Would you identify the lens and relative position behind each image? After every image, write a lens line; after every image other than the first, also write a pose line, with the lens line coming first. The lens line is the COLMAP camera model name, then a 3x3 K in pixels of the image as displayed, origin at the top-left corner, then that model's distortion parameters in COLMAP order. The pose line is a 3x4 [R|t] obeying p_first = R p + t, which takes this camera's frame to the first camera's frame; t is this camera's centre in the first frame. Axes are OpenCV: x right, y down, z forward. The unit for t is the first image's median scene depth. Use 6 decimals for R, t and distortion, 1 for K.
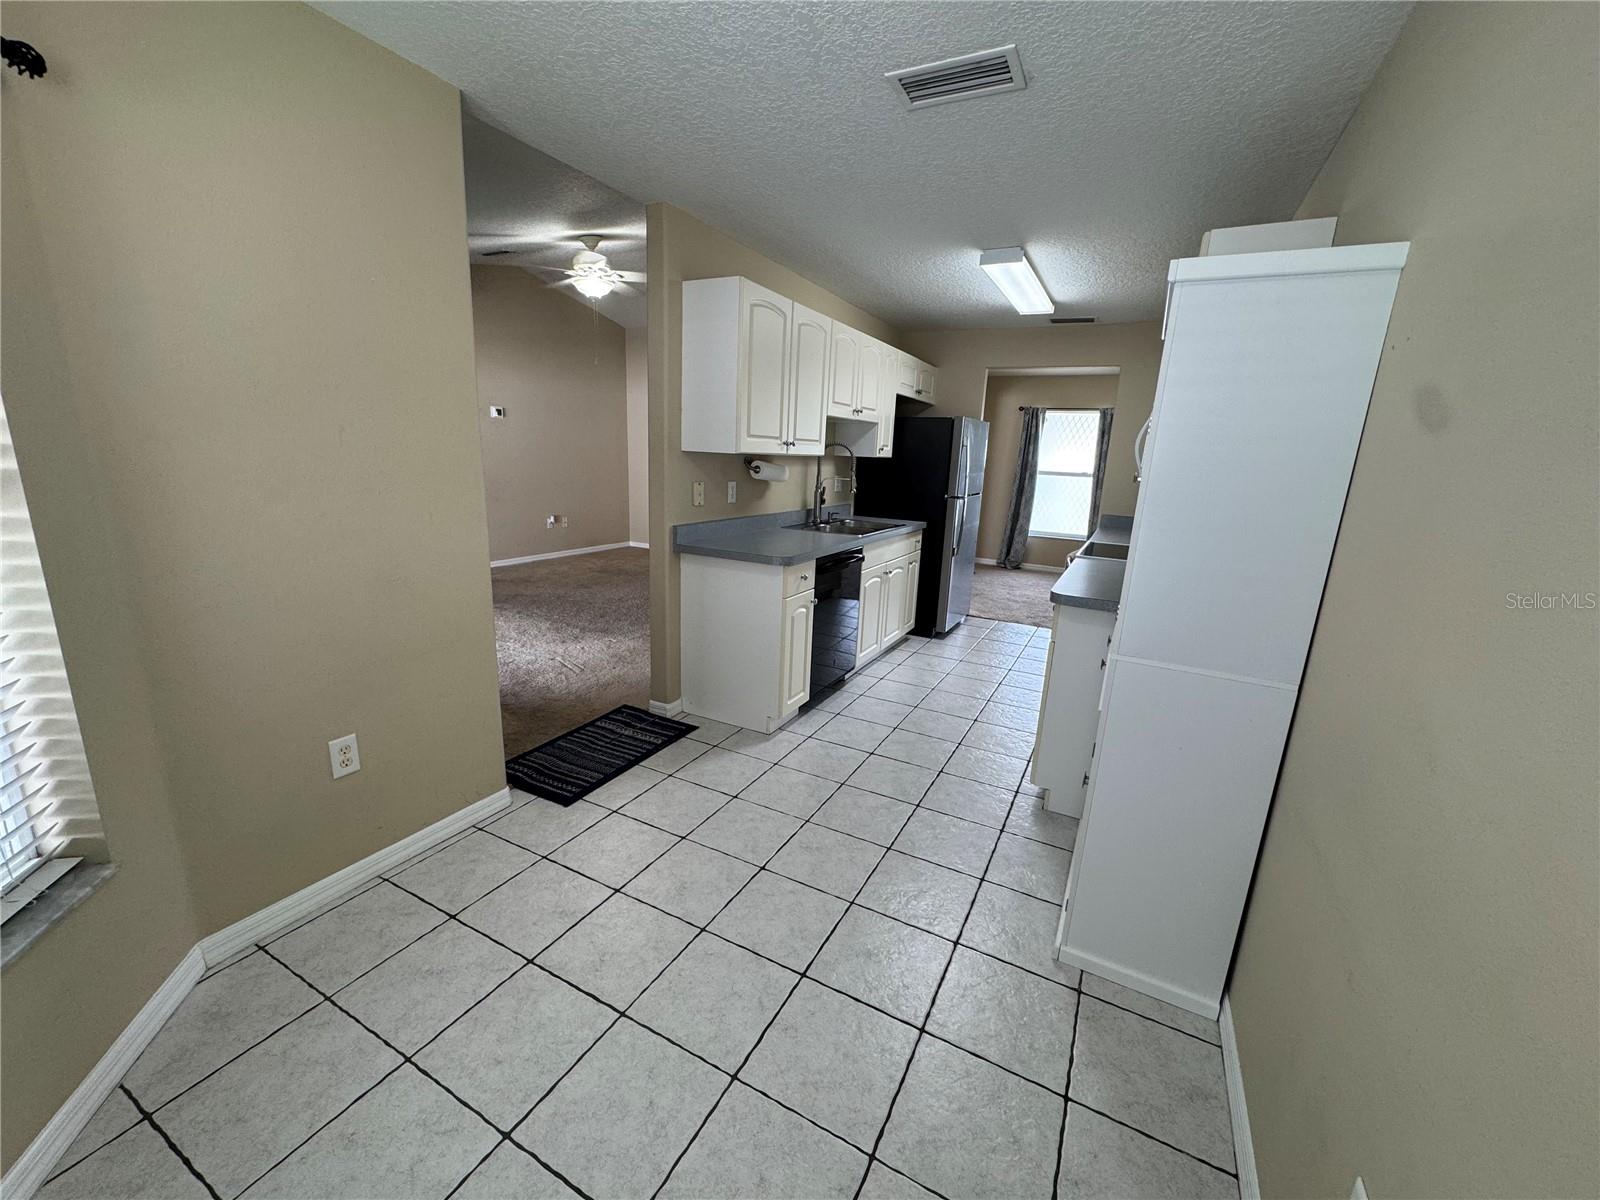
lens RADIAL K [[639.4, 0, 800.0], [0, 639.4, 600.0], [0, 0, 1]] dist [0.008109, 0.000092]
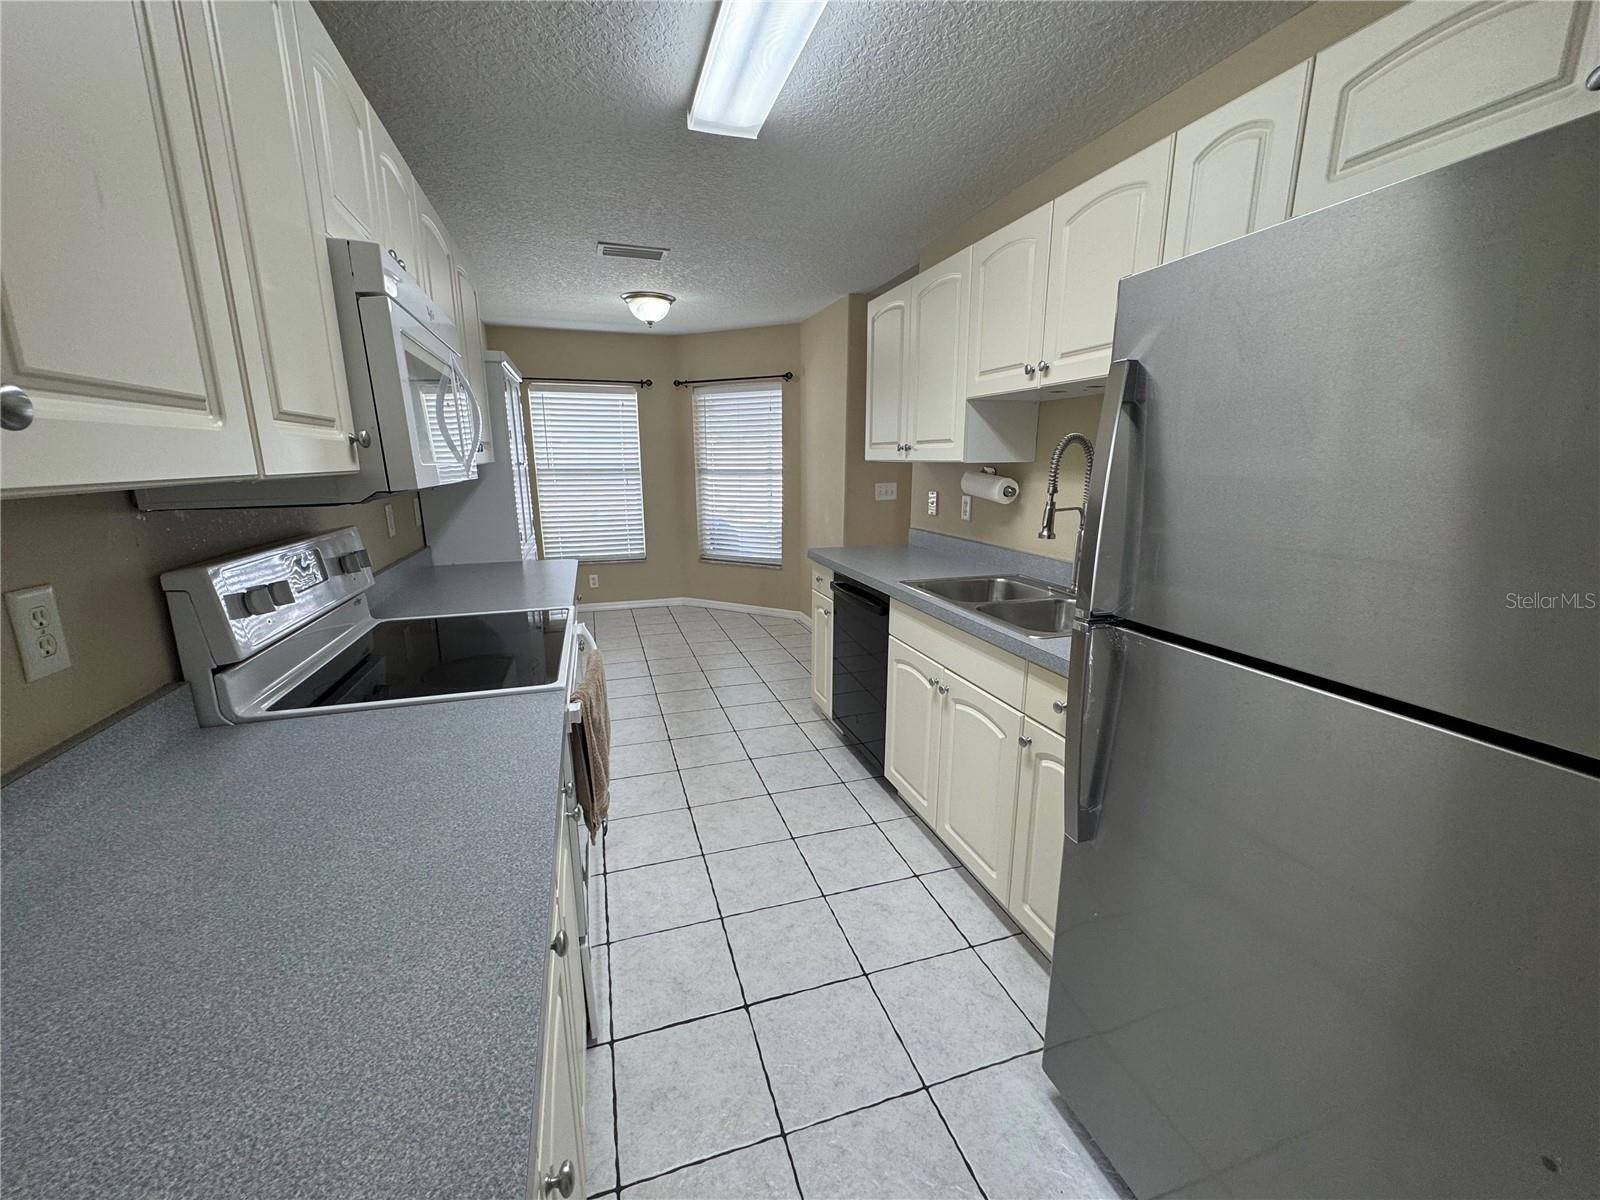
lens RADIAL K [[639.5, 0, 800.0], [0, 639.5, 600.0], [0, 0, 1]] dist [-0.002414, -0.000048]
pose [[-0.691313, 0.116935, -0.713031, 0.505511], [-0.192327, 0.921438, 0.337583, -0.228000], [0.696489, 0.370510, -0.614512, 1.074421]]
